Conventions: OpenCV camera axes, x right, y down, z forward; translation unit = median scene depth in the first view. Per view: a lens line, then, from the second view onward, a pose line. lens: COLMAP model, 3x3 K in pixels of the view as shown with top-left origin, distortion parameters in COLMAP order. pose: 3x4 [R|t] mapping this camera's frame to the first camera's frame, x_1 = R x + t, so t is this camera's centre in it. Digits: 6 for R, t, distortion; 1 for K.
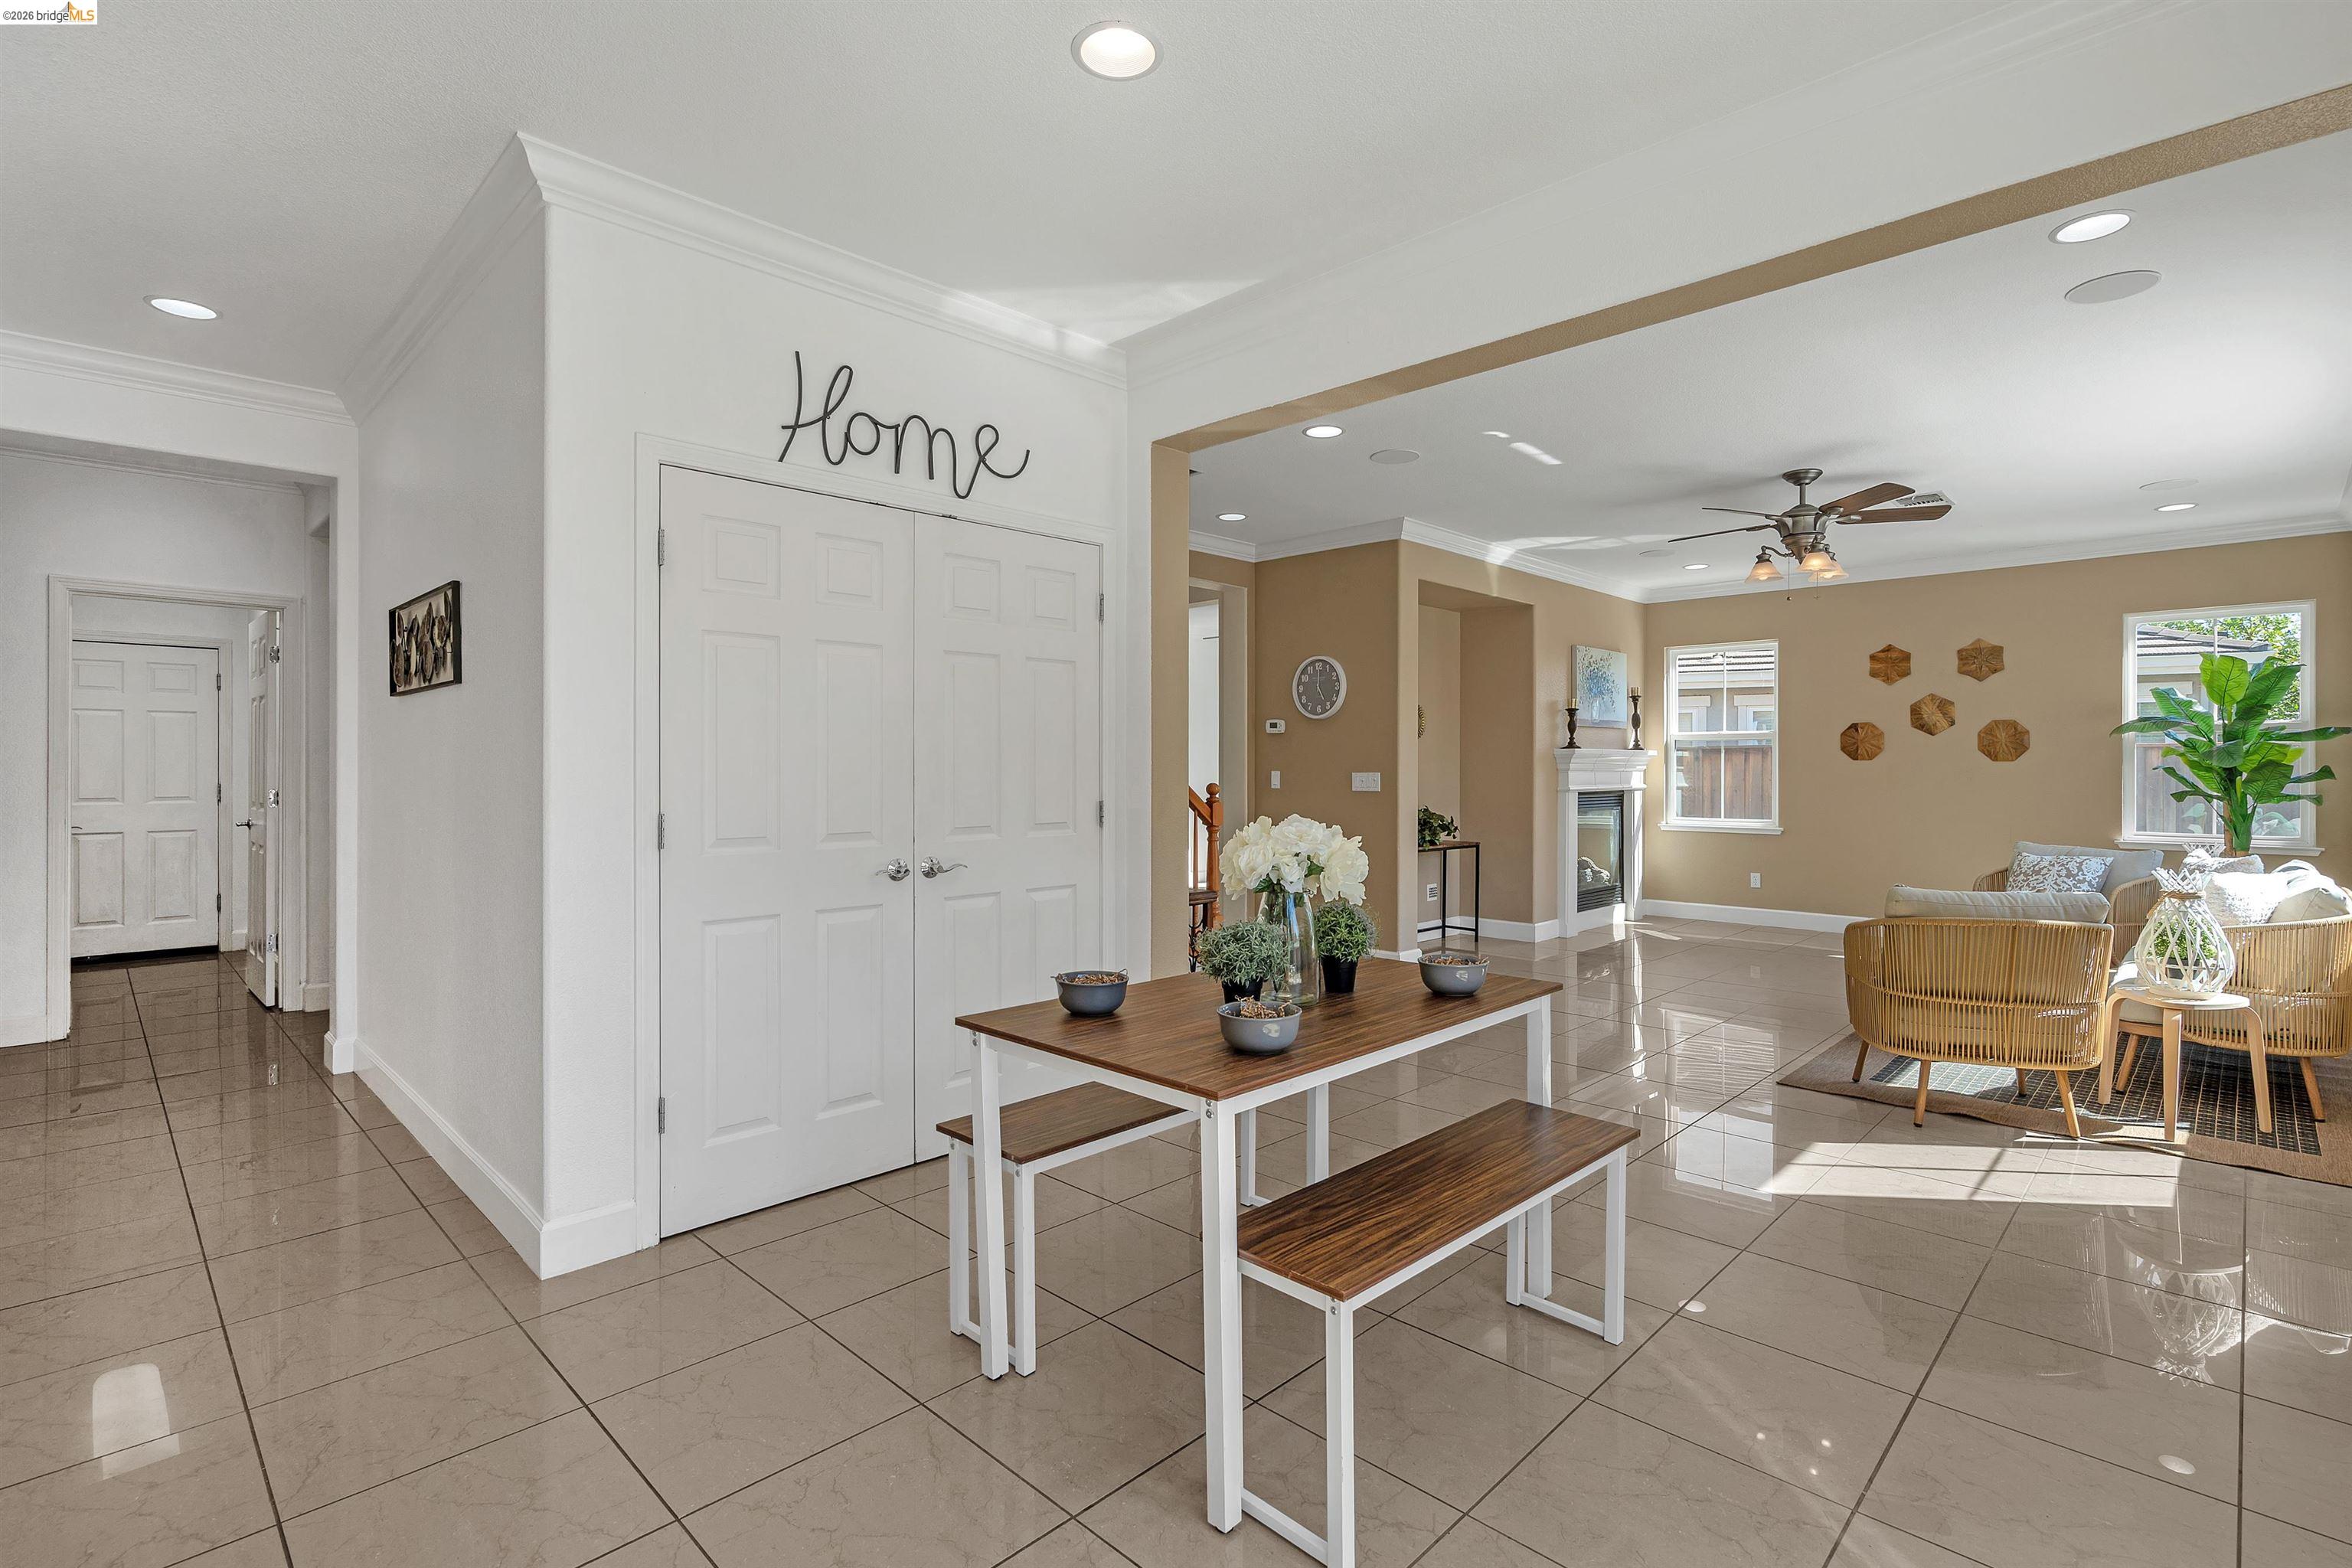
lens RADIAL K [[1090.5, 0, 1178.6], [0, 1090.5, 771.2], [0, 0, 1]] dist [0.001706, 0.000936]
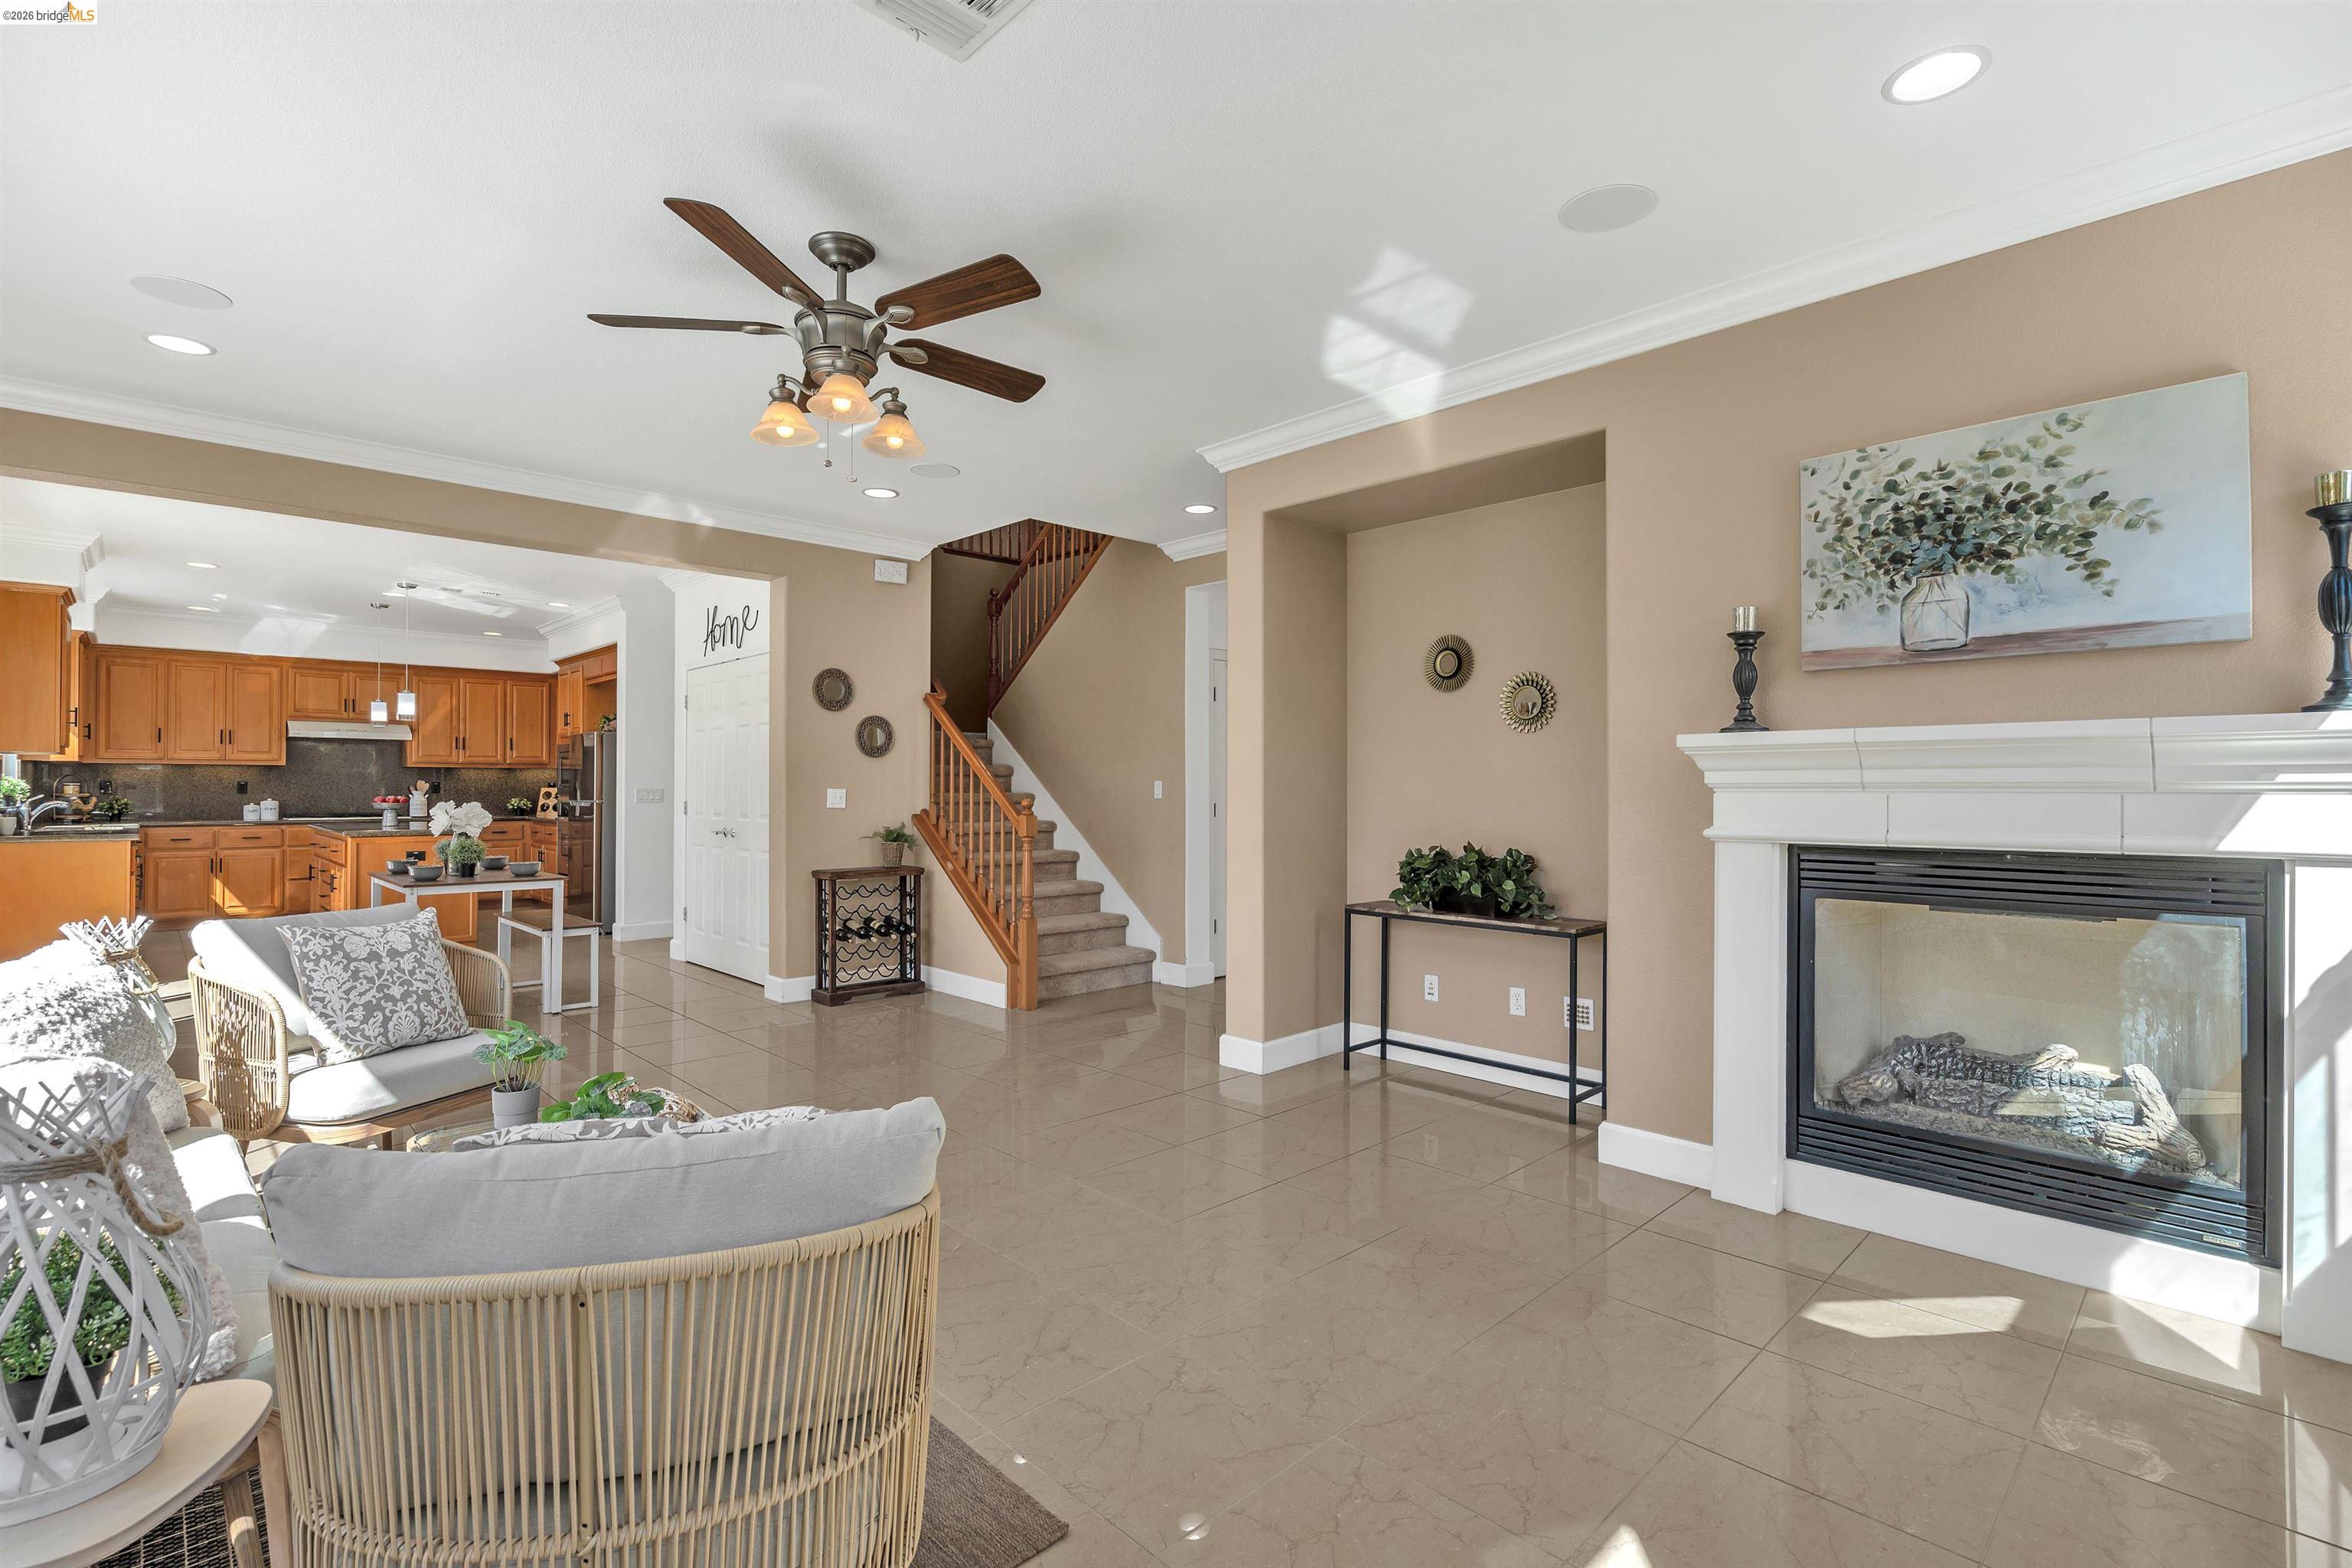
lens RADIAL K [[1071.2, 0, 1187.3], [0, 1071.2, 783.2], [0, 0, 1]] dist [0.000567, 0.000223]
pose [[-0.011774, -0.004481, -0.999921, 0.776211], [-0.003192, 0.999985, -0.004444, 0.000501], [0.999926, 0.003139, -0.011788, 0.822190]]
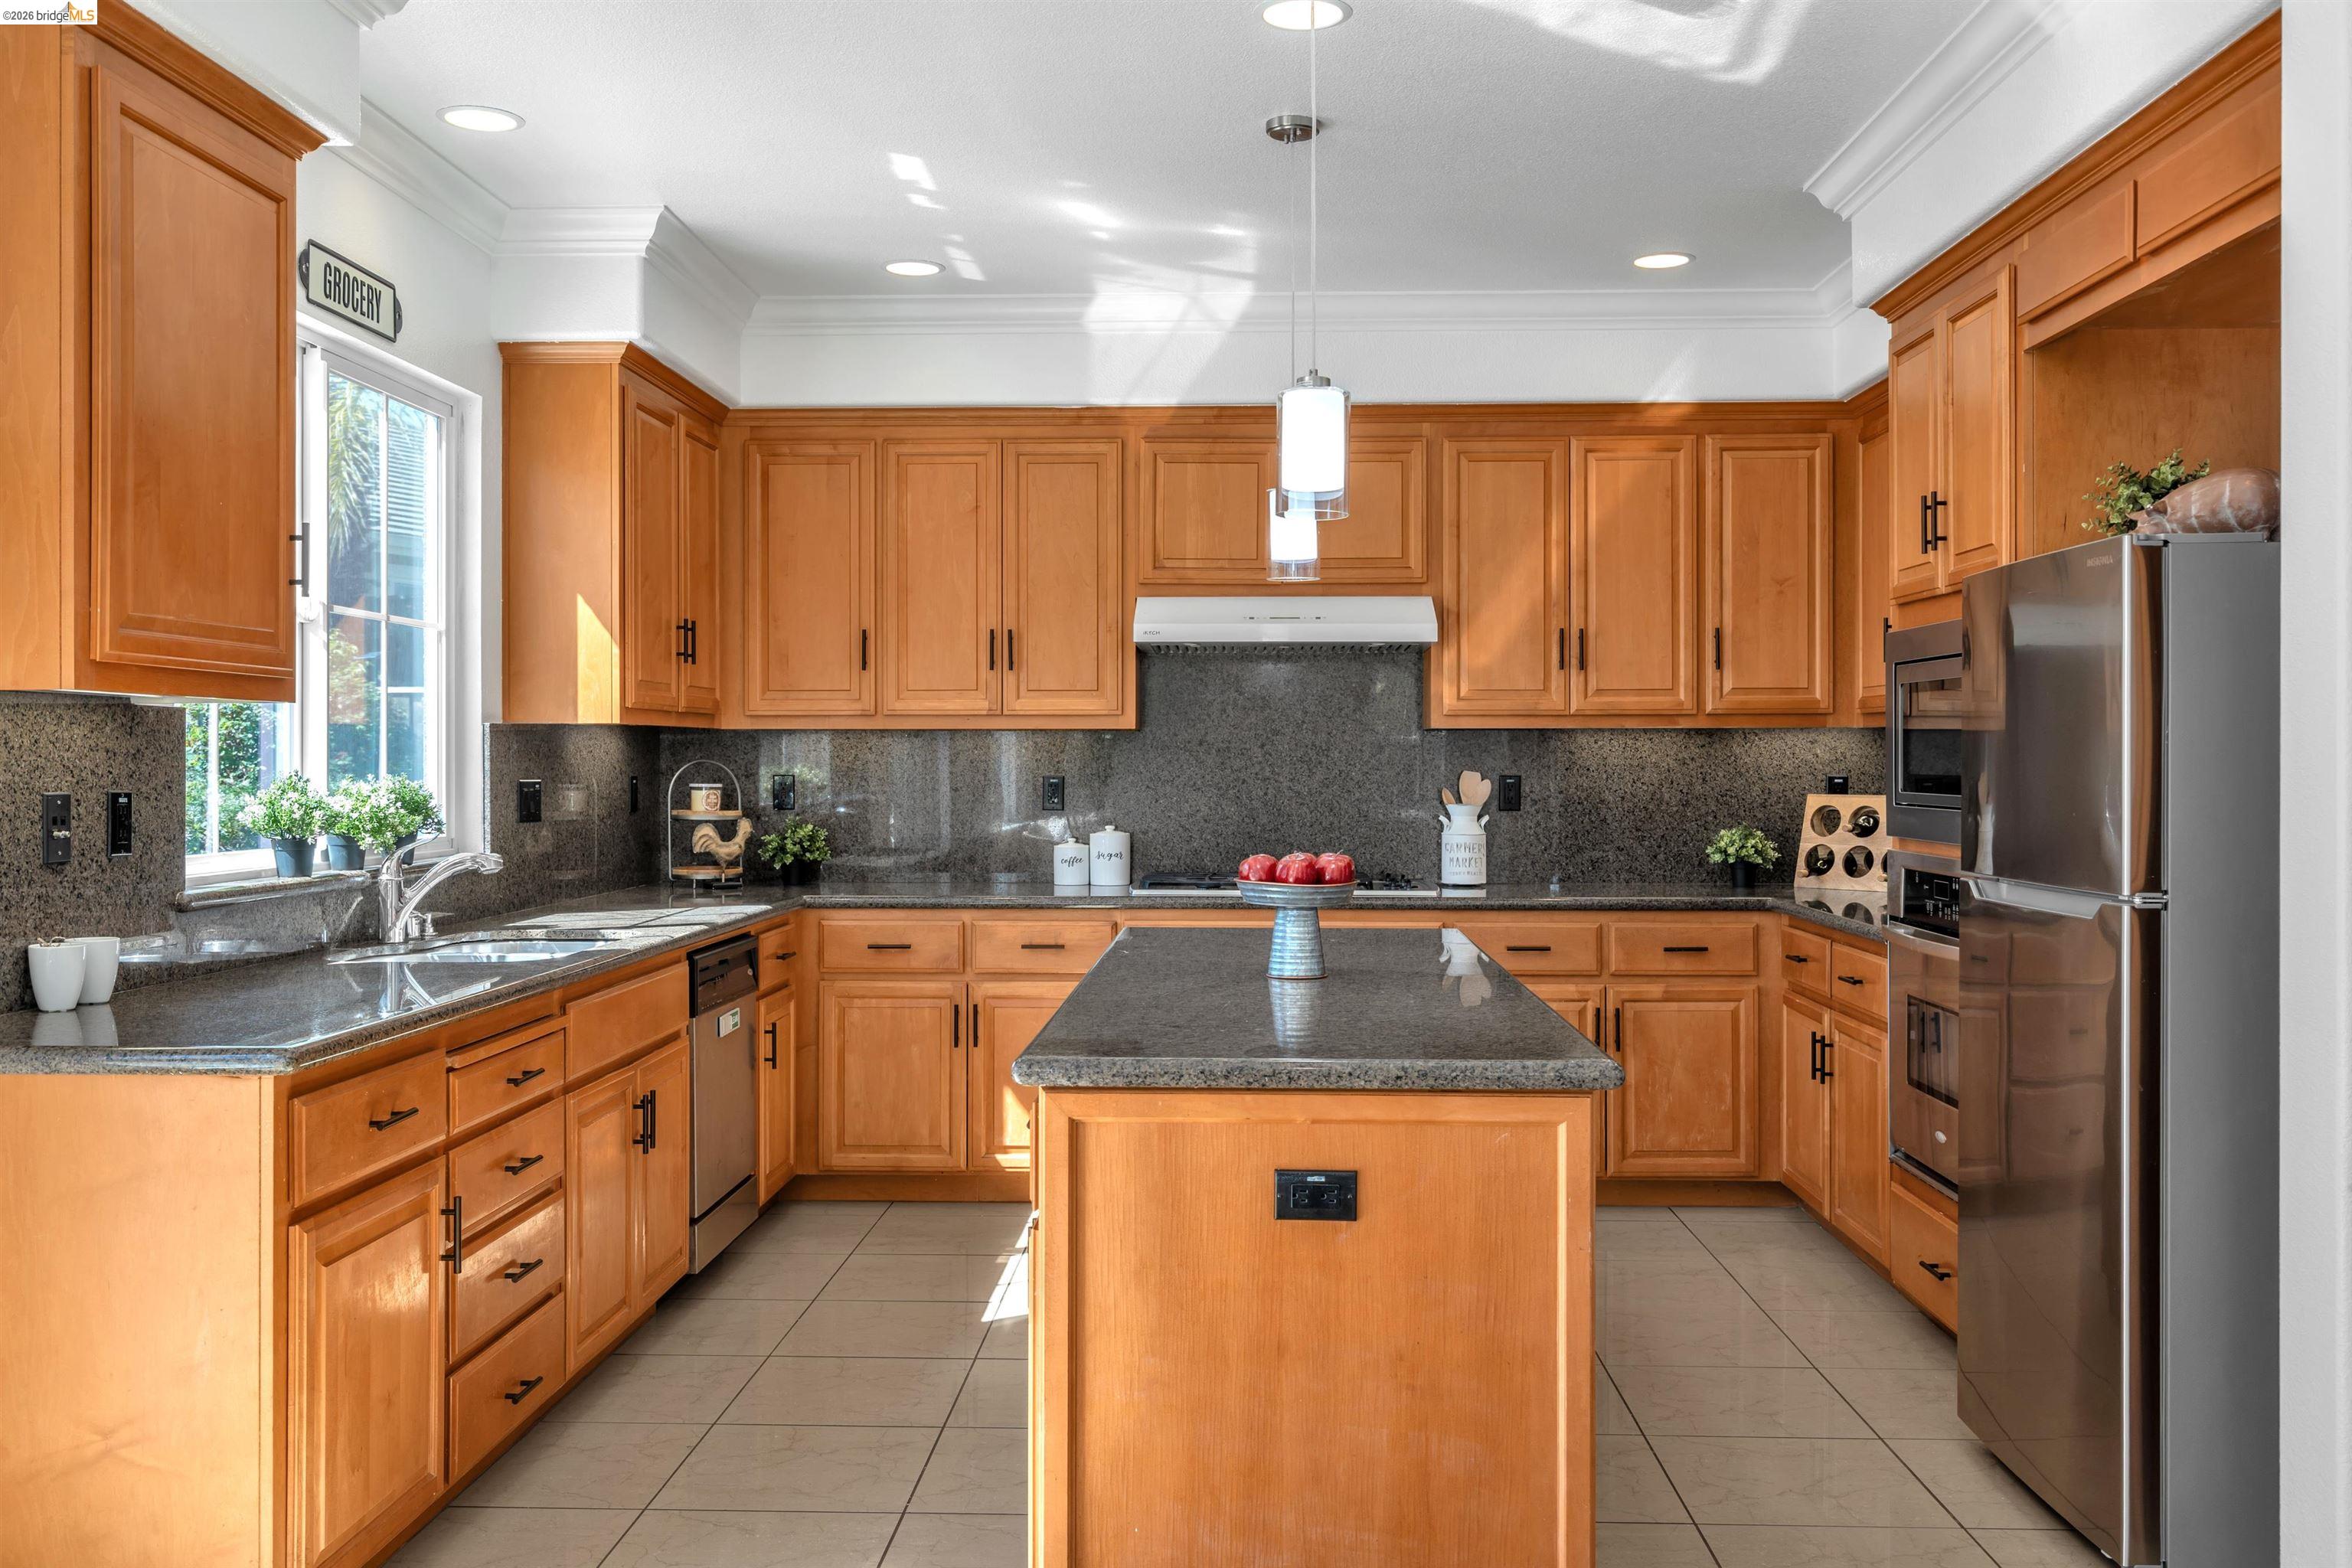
lens RADIAL K [[2024.1, 0, 1172.7], [0, 2024.1, 754.1], [0, 0, 1]] dist [-0.002672, -0.000568]
pose [[-0.735145, -0.001024, -0.677909, 0.077407], [-0.000689, 0.999999, -0.000763, -0.012084], [0.677909, -0.000094, -0.735145, 0.357781]]
